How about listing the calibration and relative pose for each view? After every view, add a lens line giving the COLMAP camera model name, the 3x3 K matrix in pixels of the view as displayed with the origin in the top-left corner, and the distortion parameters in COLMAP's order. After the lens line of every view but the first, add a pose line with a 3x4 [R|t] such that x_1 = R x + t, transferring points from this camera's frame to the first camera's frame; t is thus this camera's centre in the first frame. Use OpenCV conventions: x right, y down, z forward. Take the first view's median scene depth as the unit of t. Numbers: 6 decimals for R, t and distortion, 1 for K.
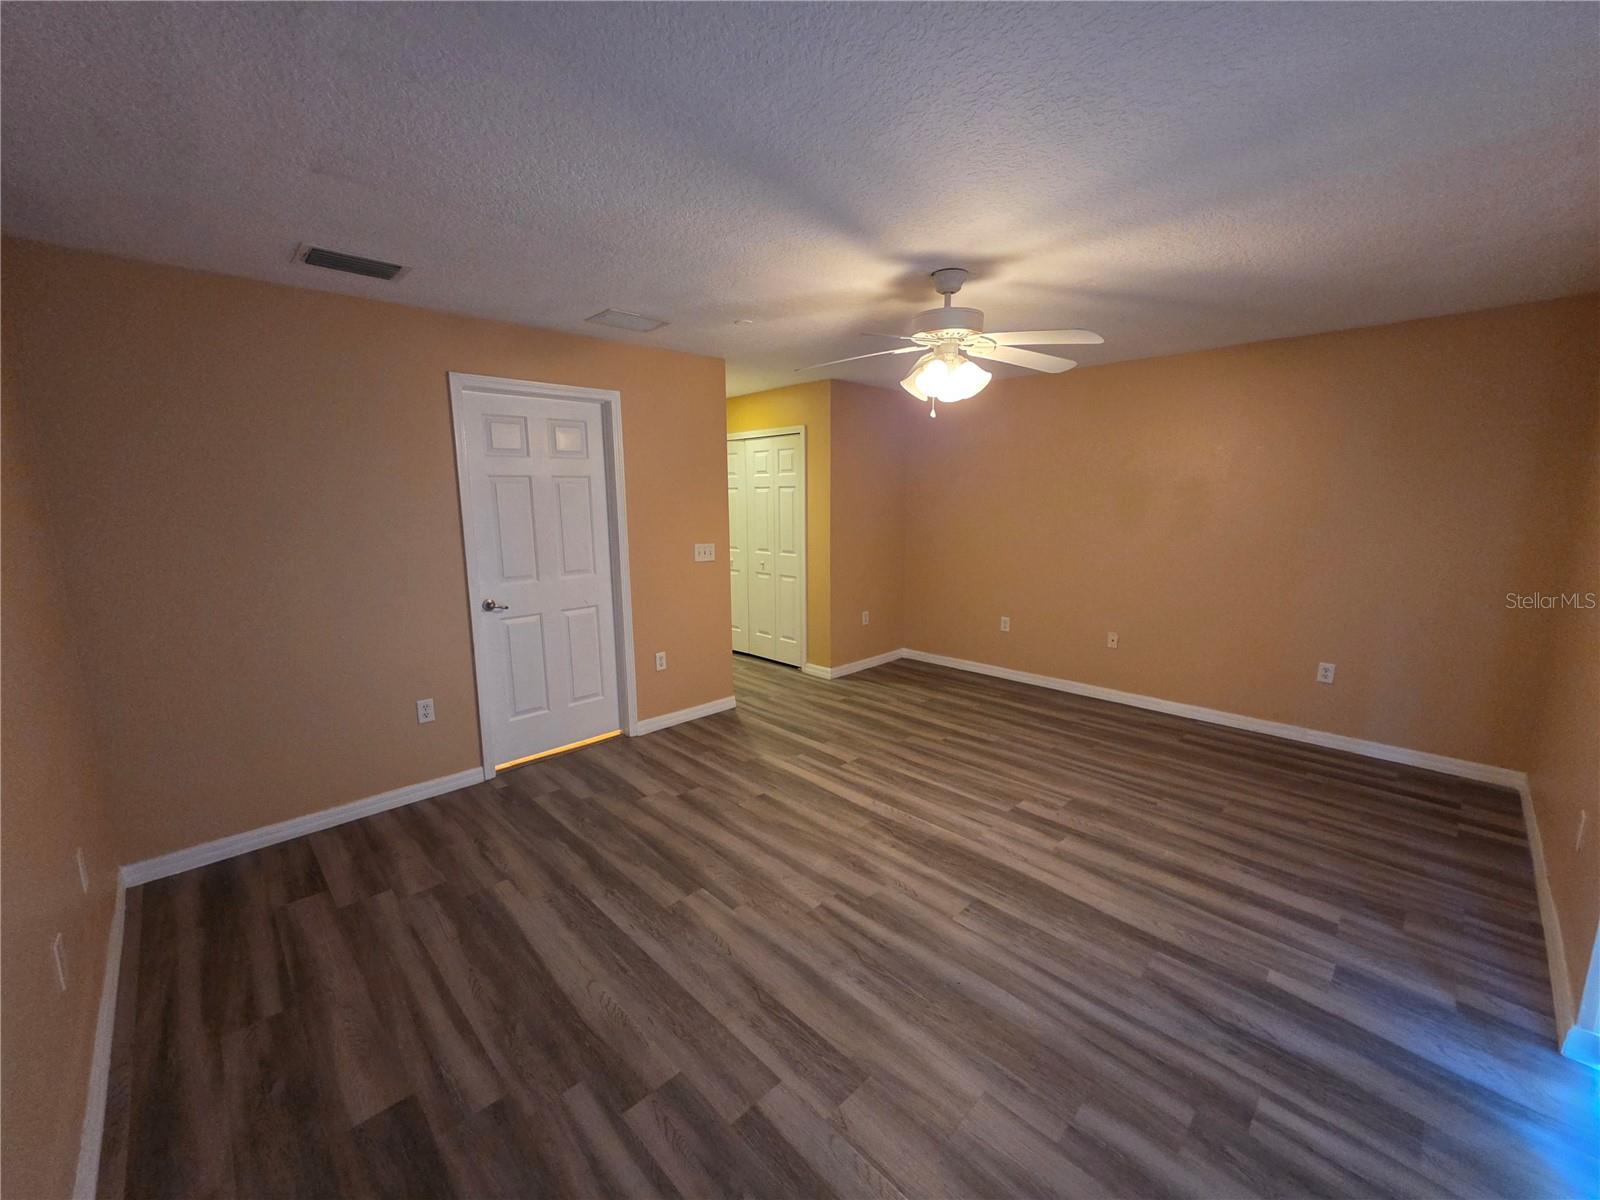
lens RADIAL K [[641.8, 0, 786.9], [0, 641.8, 599.1], [0, 0, 1]] dist [0.002267, -0.001589]
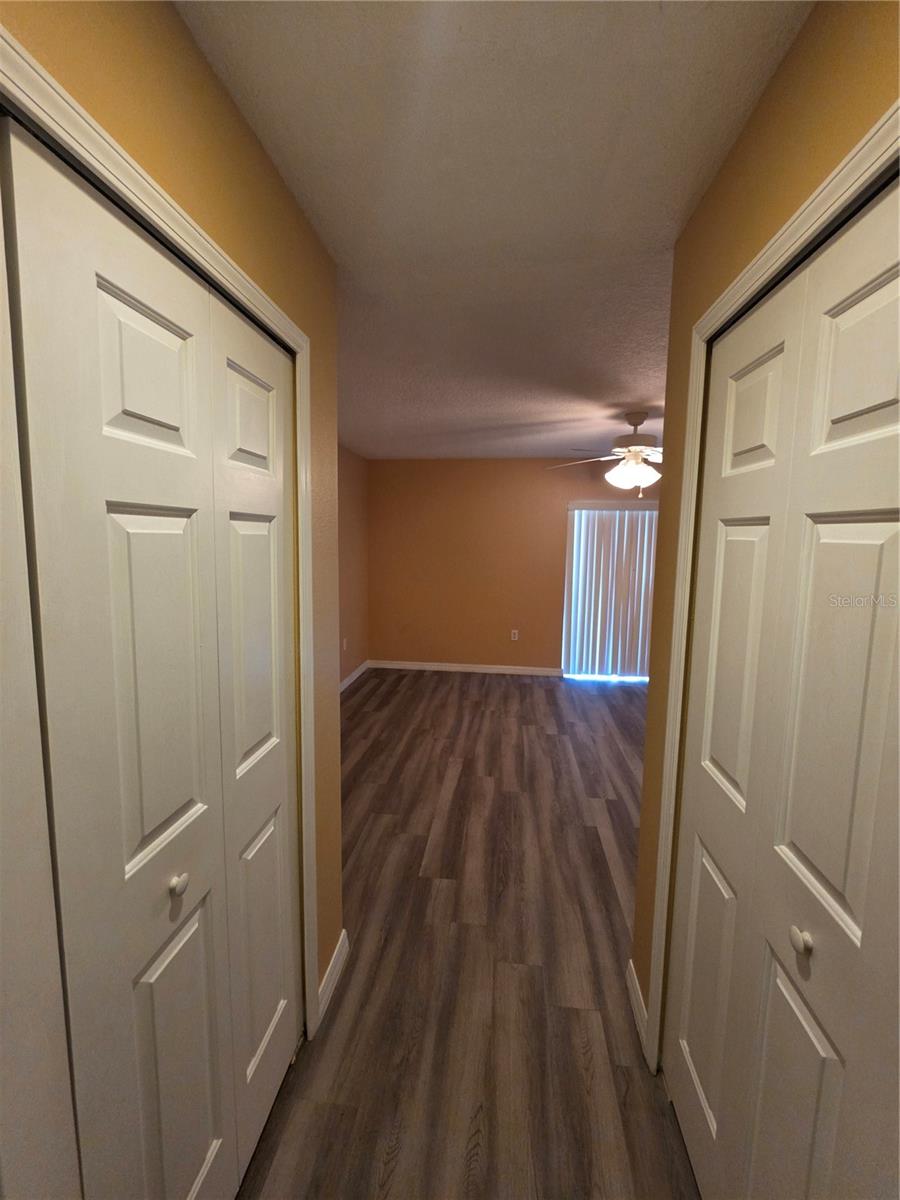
lens RADIAL K [[481.4, 0, 448.9], [0, 481.4, 589.6], [0, 0, 1]] dist [0.002267, -0.001589]
pose [[-0.635827, -0.082550, 0.767404, -0.367206], [0.116526, 0.972601, 0.201169, -0.306113], [-0.762985, 0.217331, -0.608787, 1.861103]]
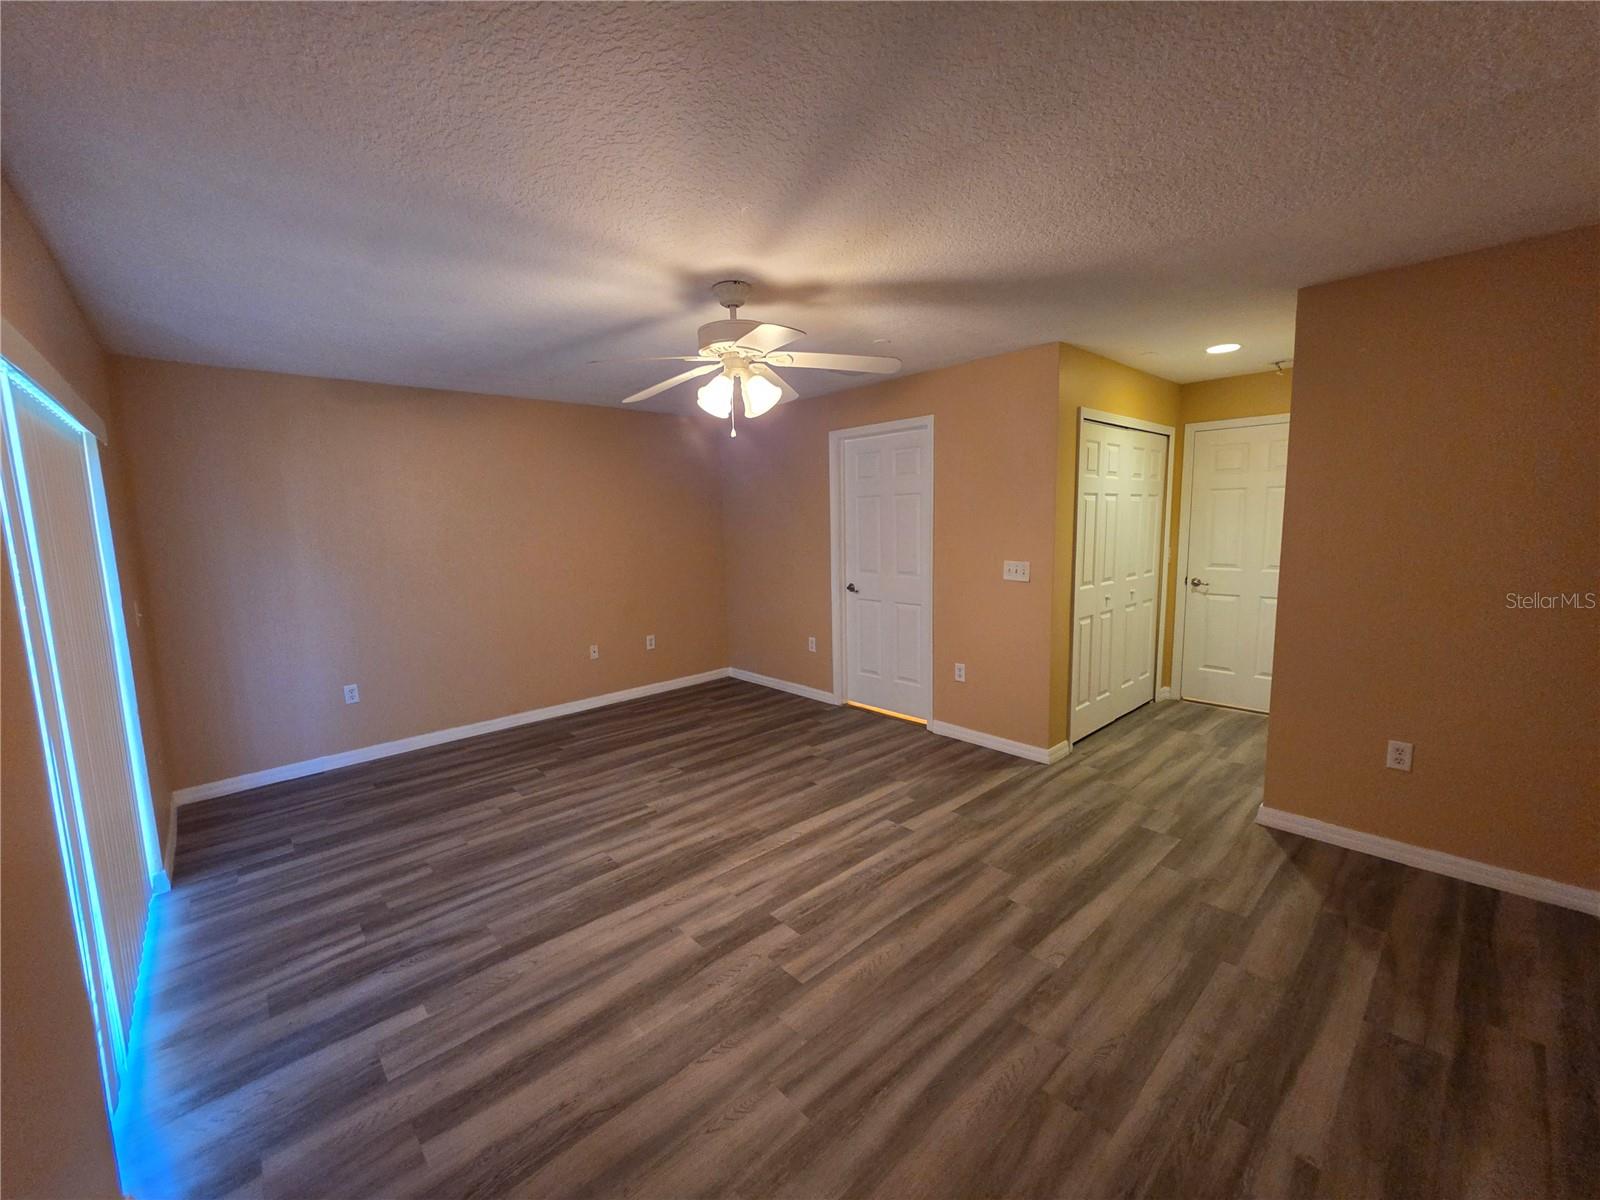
lens RADIAL K [[641.8, 0, 781.3], [0, 641.8, 602.2], [0, 0, 1]] dist [0.002267, -0.001589]
pose [[-0.033660, 0.143047, -0.989143, 1.050441], [-0.133707, 0.980163, 0.146298, -0.160501], [0.990449, 0.137179, -0.013866, 0.953858]]
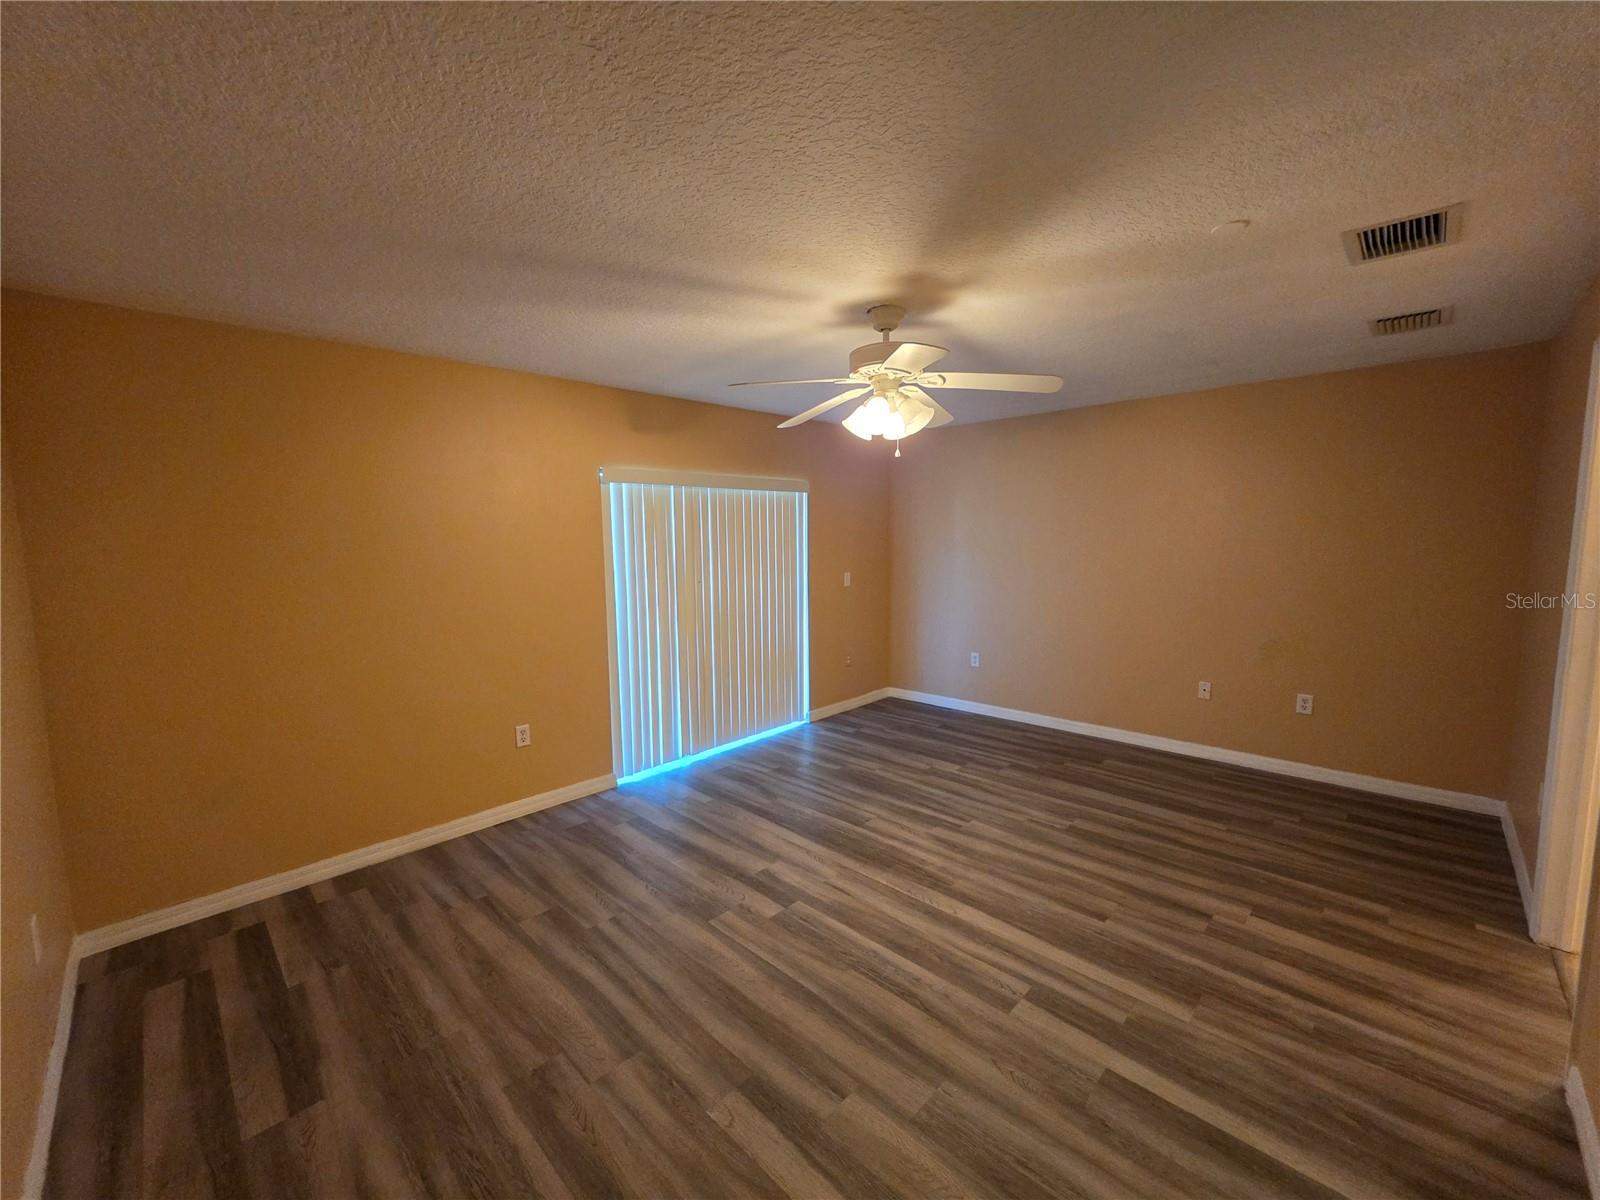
lens RADIAL K [[641.8, 0, 783.5], [0, 641.8, 602.6], [0, 0, 1]] dist [0.002267, -0.001589]
pose [[-0.999446, 0.028010, -0.017969, 0.360844], [0.022284, 0.964341, 0.263725, -0.281743], [0.024715, 0.263178, -0.964431, 1.697330]]
